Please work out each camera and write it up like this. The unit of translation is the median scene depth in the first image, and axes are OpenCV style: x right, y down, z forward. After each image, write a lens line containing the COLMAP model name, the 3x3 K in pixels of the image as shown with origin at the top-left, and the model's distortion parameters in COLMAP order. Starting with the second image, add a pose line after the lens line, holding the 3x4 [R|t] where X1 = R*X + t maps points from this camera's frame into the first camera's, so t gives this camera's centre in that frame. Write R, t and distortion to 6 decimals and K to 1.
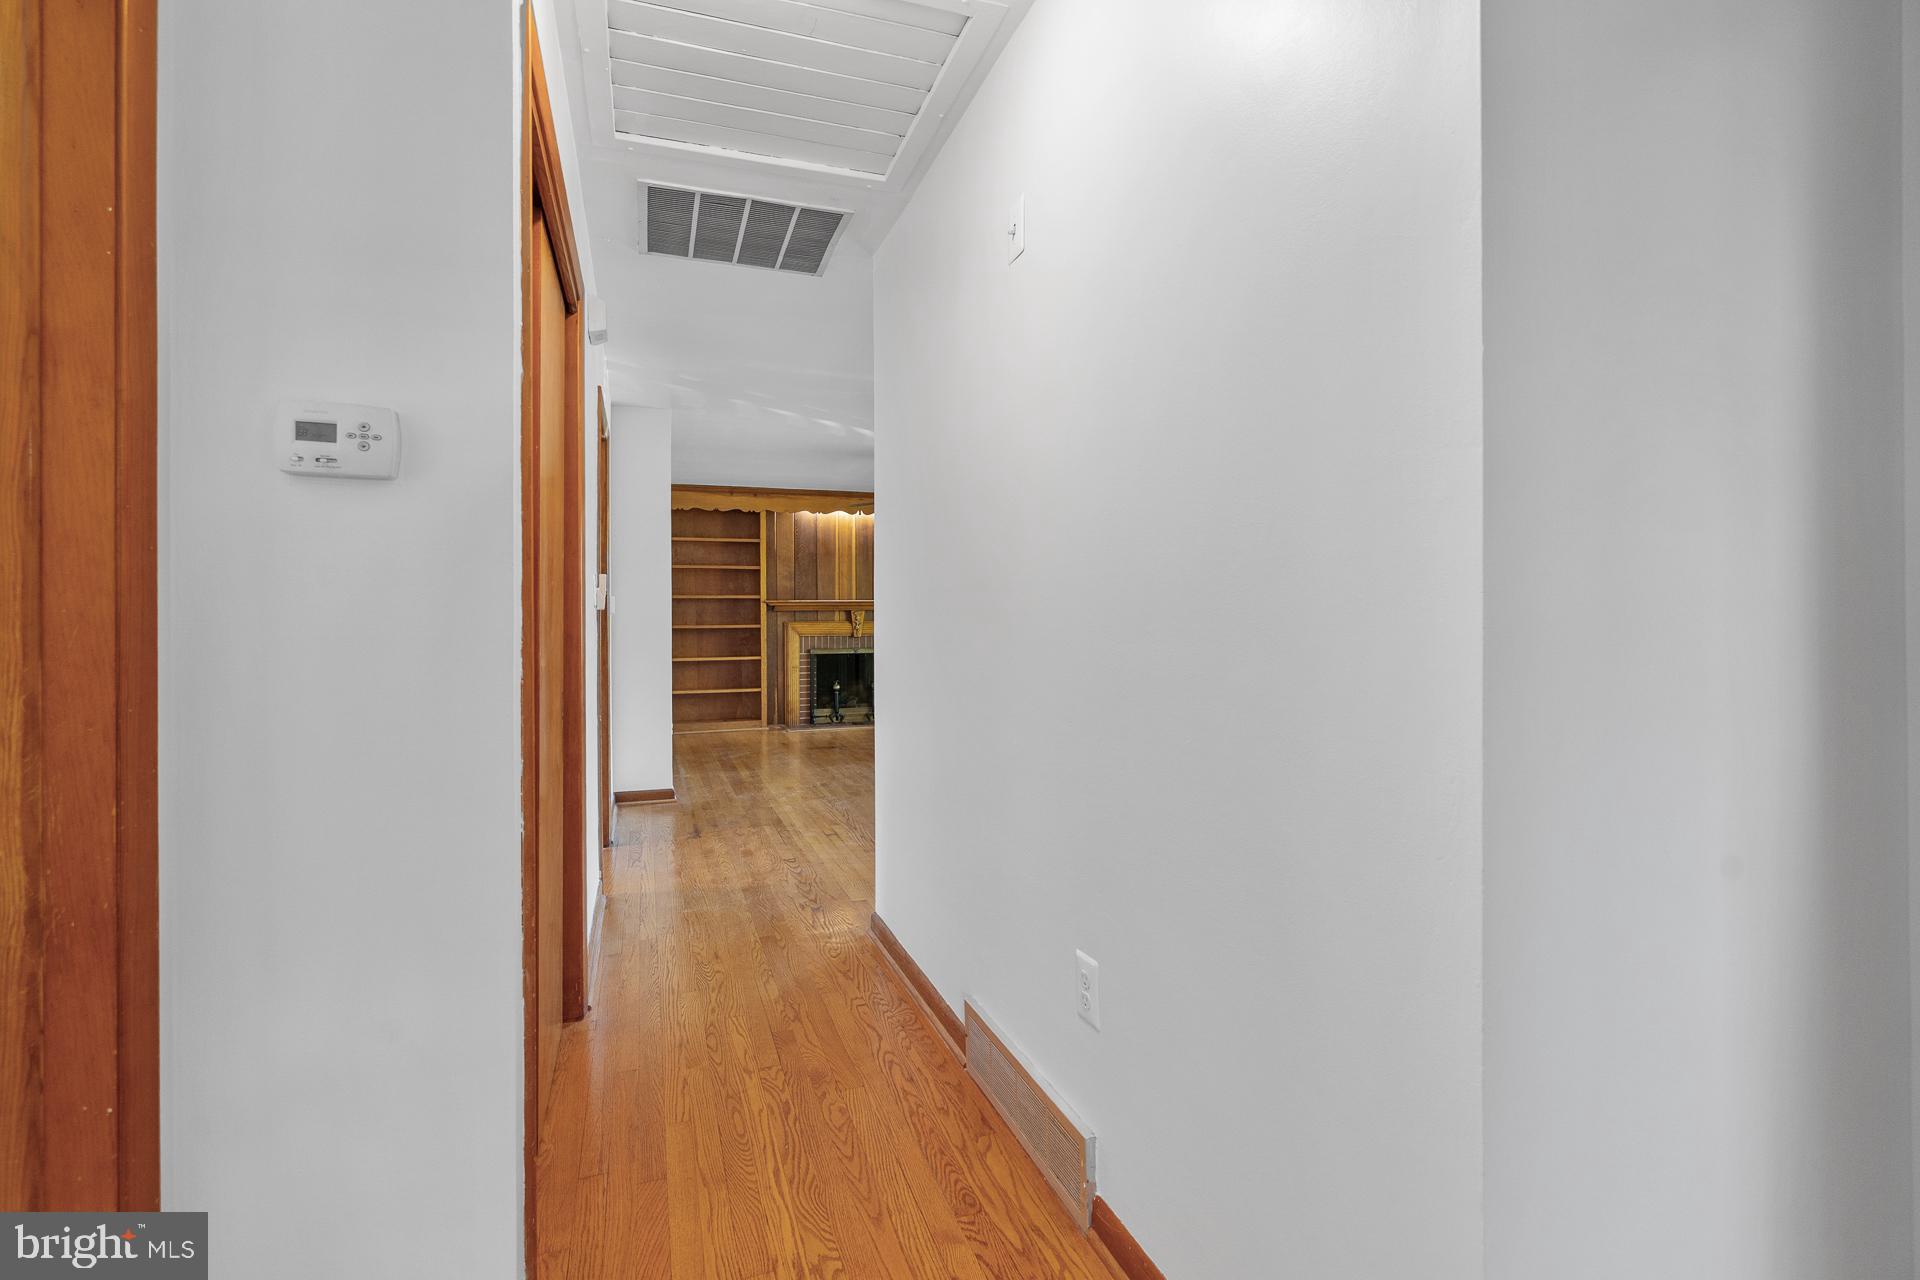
lens RADIAL K [[884.3, 0, 953.9], [0, 884.3, 624.3], [0, 0, 1]] dist [-0.004128, 0.002033]
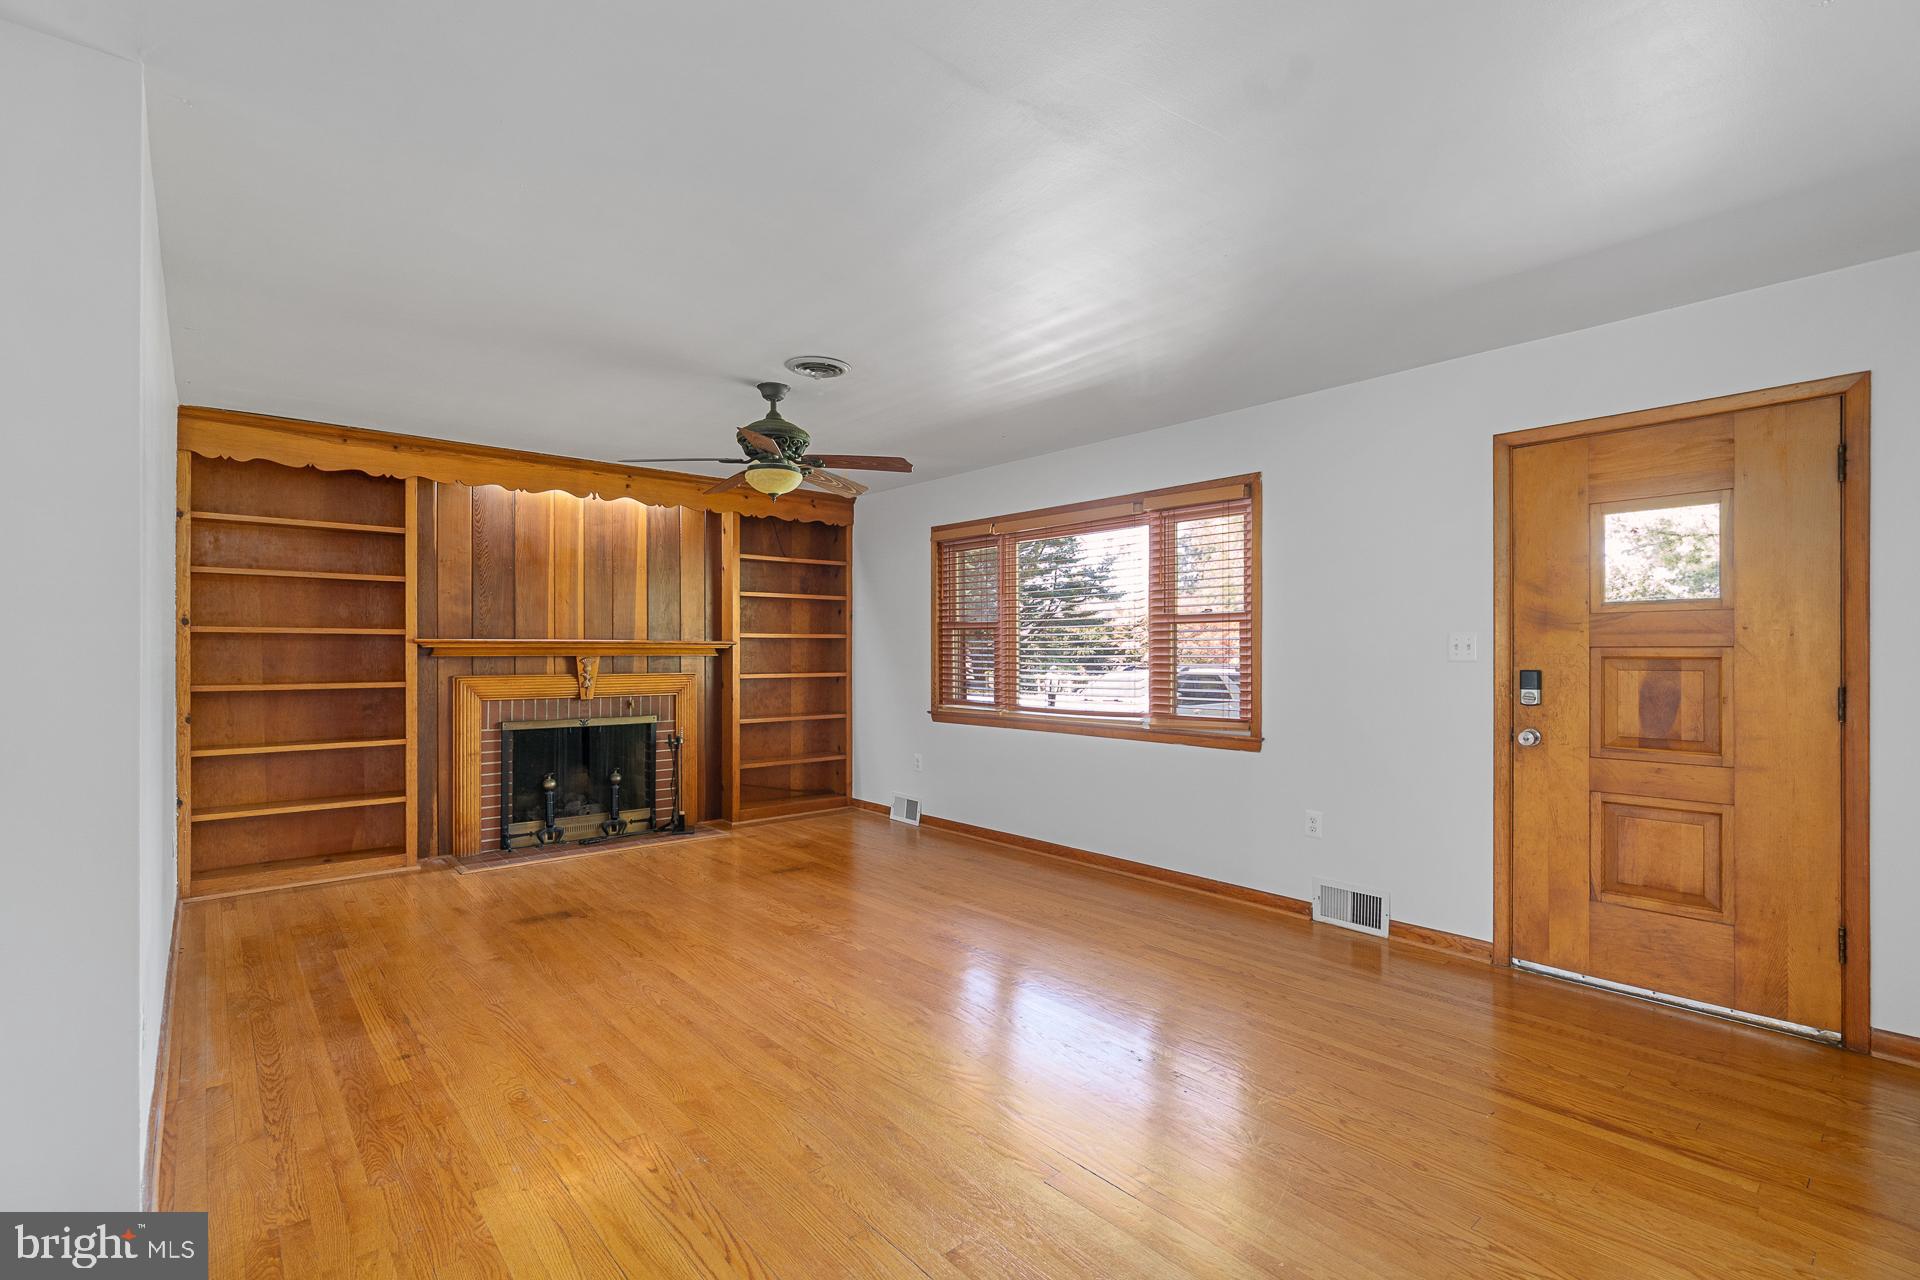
lens RADIAL K [[884.3, 0, 967.7], [0, 884.3, 657.9], [0, 0, 1]] dist [-0.004128, 0.002033]
pose [[0.930365, 0.003686, 0.366617, -0.091366], [-0.001947, 0.999985, -0.005112, -0.012221], [-0.366630, 0.004042, 0.930358, 0.346924]]
